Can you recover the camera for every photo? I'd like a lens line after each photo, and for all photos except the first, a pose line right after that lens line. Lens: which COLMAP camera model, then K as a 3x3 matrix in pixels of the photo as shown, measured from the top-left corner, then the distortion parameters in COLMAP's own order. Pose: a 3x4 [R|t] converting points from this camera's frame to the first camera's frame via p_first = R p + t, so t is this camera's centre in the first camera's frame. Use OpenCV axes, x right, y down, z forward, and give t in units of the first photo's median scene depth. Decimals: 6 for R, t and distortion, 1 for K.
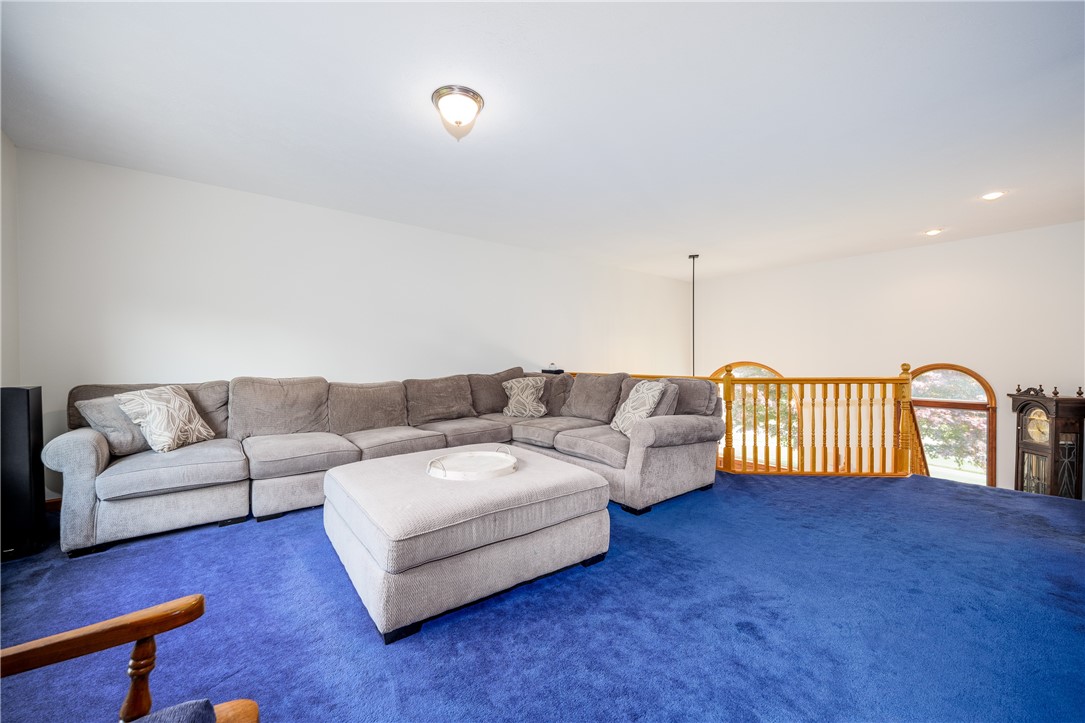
lens RADIAL K [[420.9, 0, 541.7], [0, 420.9, 361.2], [0, 0, 1]] dist [-0.003330, -0.000166]
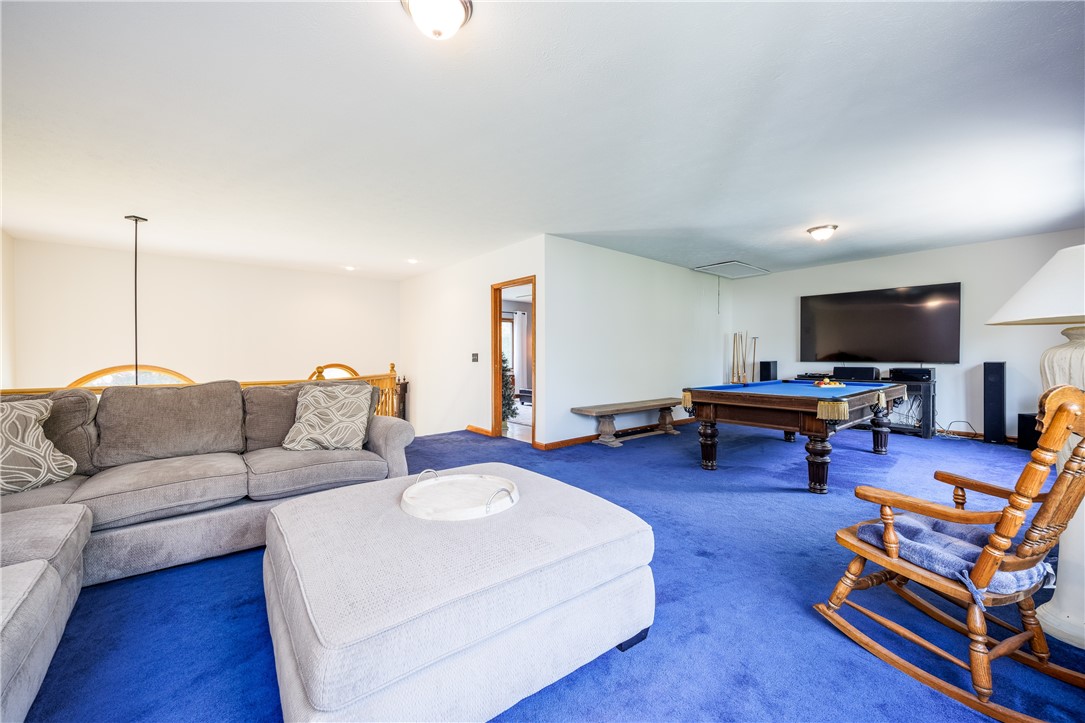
lens RADIAL K [[420.9, 0, 544.1], [0, 420.9, 359.4], [0, 0, 1]] dist [-0.003330, -0.000166]
pose [[-0.022497, 0.003650, 0.999740, -0.619827], [0.013972, 0.999897, -0.003336, 0.002932], [-0.999649, 0.013893, -0.022546, 0.561918]]
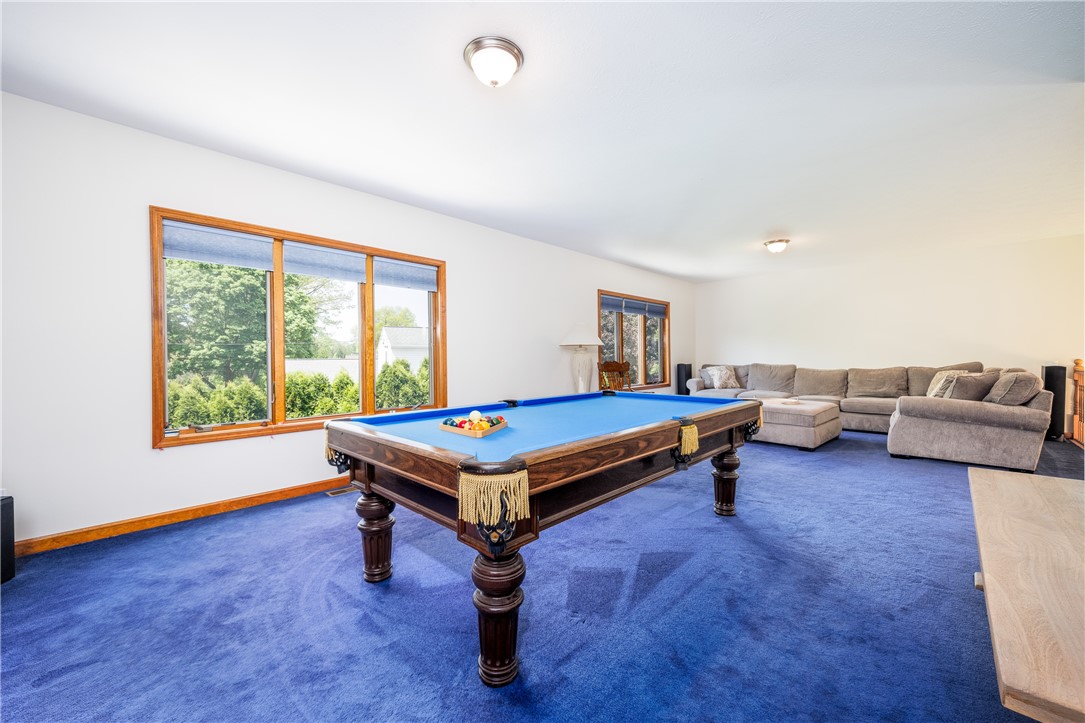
lens RADIAL K [[420.9, 0, 541.2], [0, 420.9, 360.1], [0, 0, 1]] dist [-0.003330, -0.000166]
pose [[0.164305, 0.014874, -0.986297, 1.054775], [-0.004491, 0.999887, 0.014331, -0.003158], [0.986399, 0.002075, 0.164354, -0.380796]]
